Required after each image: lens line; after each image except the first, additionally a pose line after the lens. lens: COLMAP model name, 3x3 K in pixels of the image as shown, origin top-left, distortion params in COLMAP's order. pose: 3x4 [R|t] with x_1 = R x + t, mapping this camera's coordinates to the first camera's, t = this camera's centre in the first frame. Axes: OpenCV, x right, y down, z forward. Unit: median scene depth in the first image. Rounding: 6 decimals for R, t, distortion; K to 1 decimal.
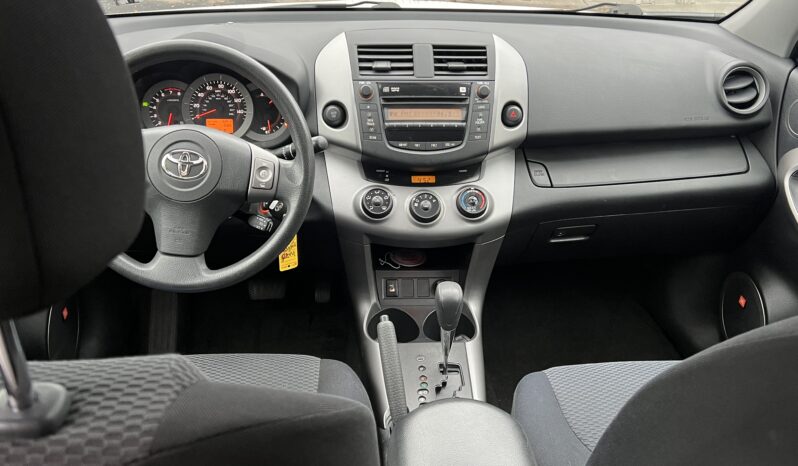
lens RADIAL K [[732.2, 0, 399.8], [0, 732.2, 228.6], [0, 0, 1]] dist [0.061813, -0.108601]
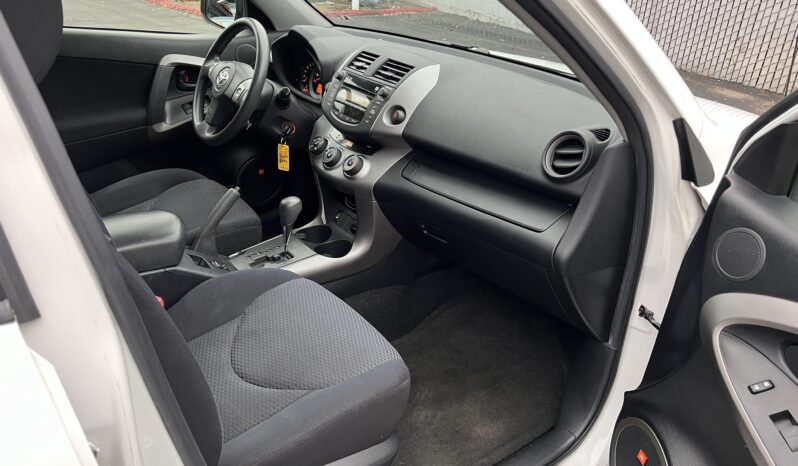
lens RADIAL K [[593.7, 0, 393.7], [0, 593.7, 235.1], [0, 0, 1]] dist [0.051196, -0.060450]
pose [[0.536083, 0.377933, -0.754839, 1.070202], [-0.432936, 0.890721, 0.138497, -0.109744], [0.724694, 0.252551, 0.641121, 0.354121]]
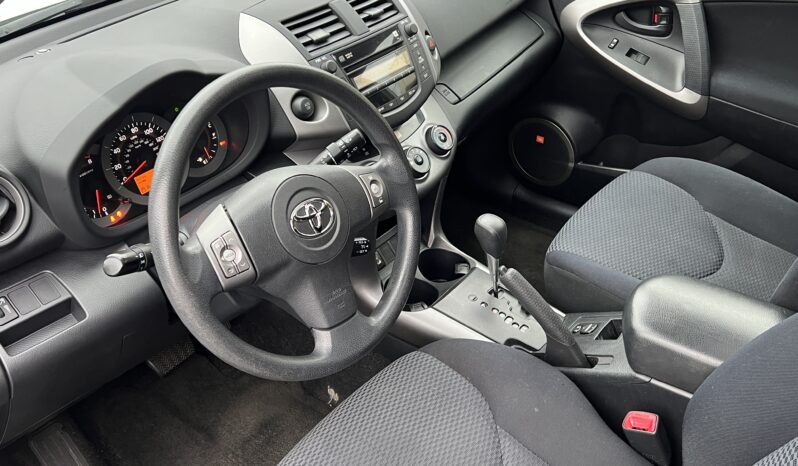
lens RADIAL K [[732.2, 0, 402.5], [0, 732.2, 231.4], [0, 0, 1]] dist [0.061813, -0.108601]
pose [[0.658881, -0.456539, 0.597870, -0.590024], [0.384666, 0.887486, 0.253772, -0.198548], [-0.646458, 0.062775, 0.760363, 0.283047]]
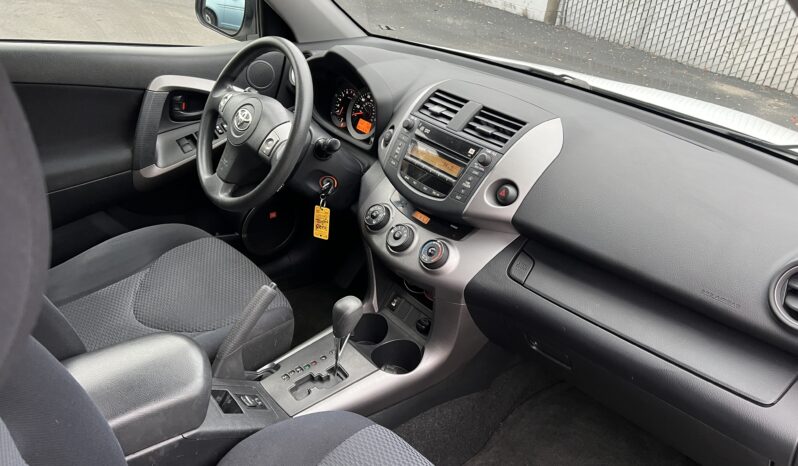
lens RADIAL K [[593.7, 0, 390.2], [0, 593.7, 237.0], [0, 0, 1]] dist [0.051196, -0.060450]
pose [[0.573907, 0.413348, -0.706947, 0.647575], [-0.446977, 0.881448, 0.152517, -0.158118], [0.686179, 0.228459, 0.690626, 0.377273]]
